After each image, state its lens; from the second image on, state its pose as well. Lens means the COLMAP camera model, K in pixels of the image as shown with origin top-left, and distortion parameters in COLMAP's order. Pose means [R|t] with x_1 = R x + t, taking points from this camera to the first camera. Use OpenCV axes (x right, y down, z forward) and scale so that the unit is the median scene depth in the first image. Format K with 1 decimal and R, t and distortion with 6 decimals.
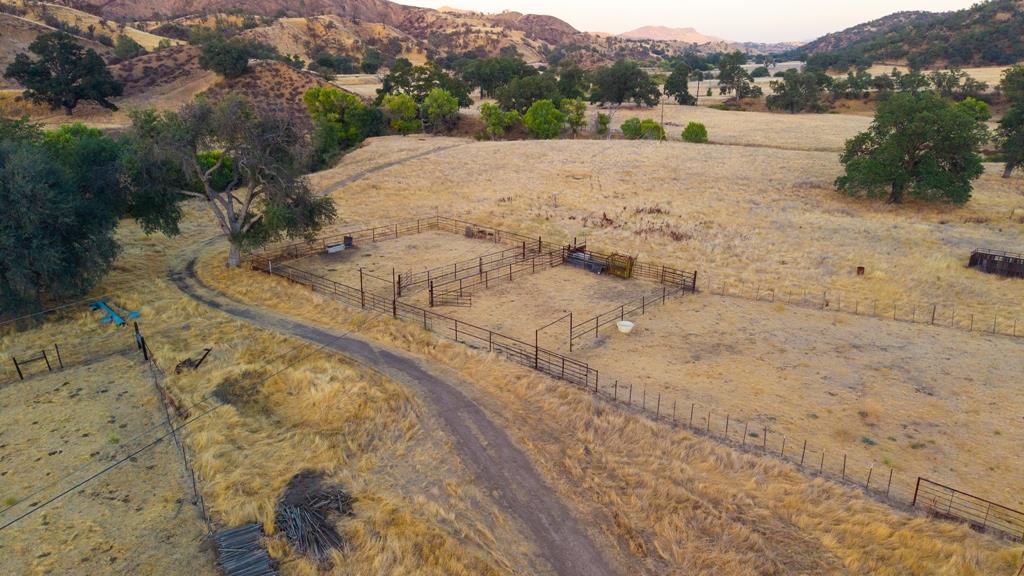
lens RADIAL K [[686.0, 0, 512.5], [0, 686.0, 282.7], [0, 0, 1]] dist [0.035426, -0.033469]
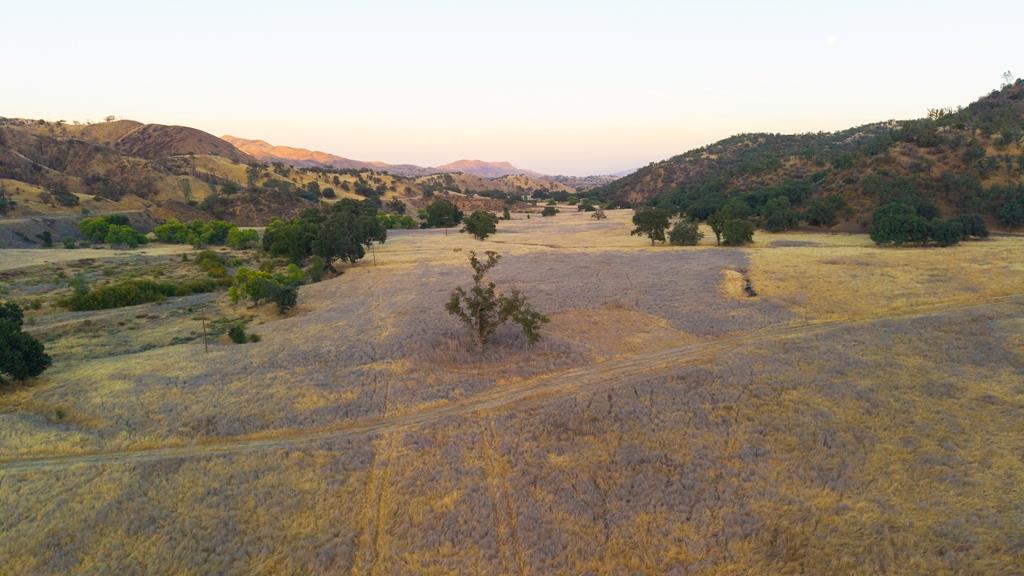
lens RADIAL K [[686.0, 0, 516.9], [0, 686.0, 288.5], [0, 0, 1]] dist [0.035426, -0.033469]
pose [[0.970106, -0.041187, 0.239162, 0.319867], [0.081649, 0.983435, -0.161830, -0.279823], [-0.228535, 0.176520, 0.957399, 0.809292]]
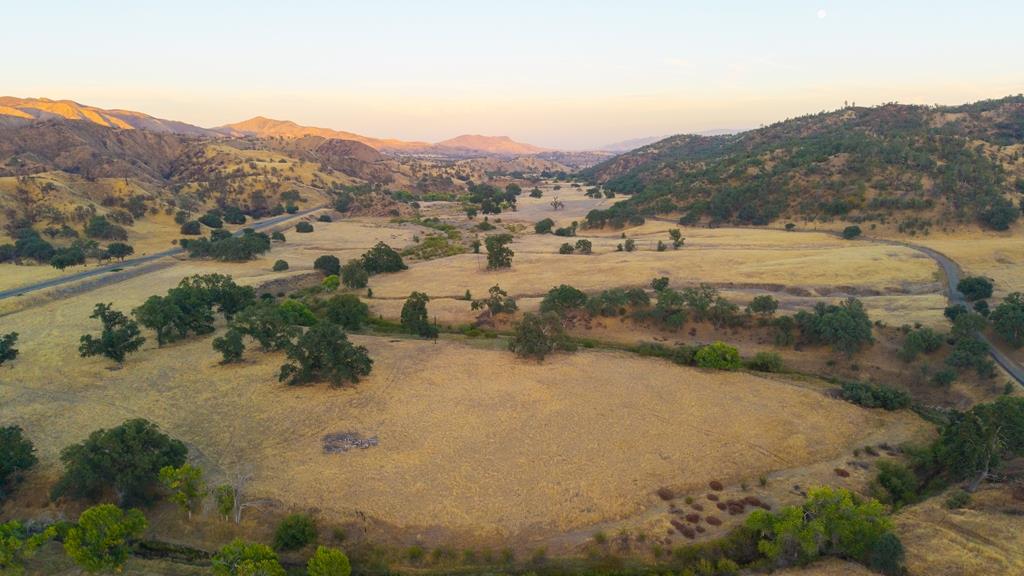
lens RADIAL K [[686.0, 0, 516.1], [0, 686.0, 281.8], [0, 0, 1]] dist [0.035426, -0.033469]
pose [[0.968763, -0.054964, 0.241821, 0.056933], [0.088562, 0.987506, -0.130337, -0.073500], [-0.231636, 0.147682, 0.961527, 0.055380]]
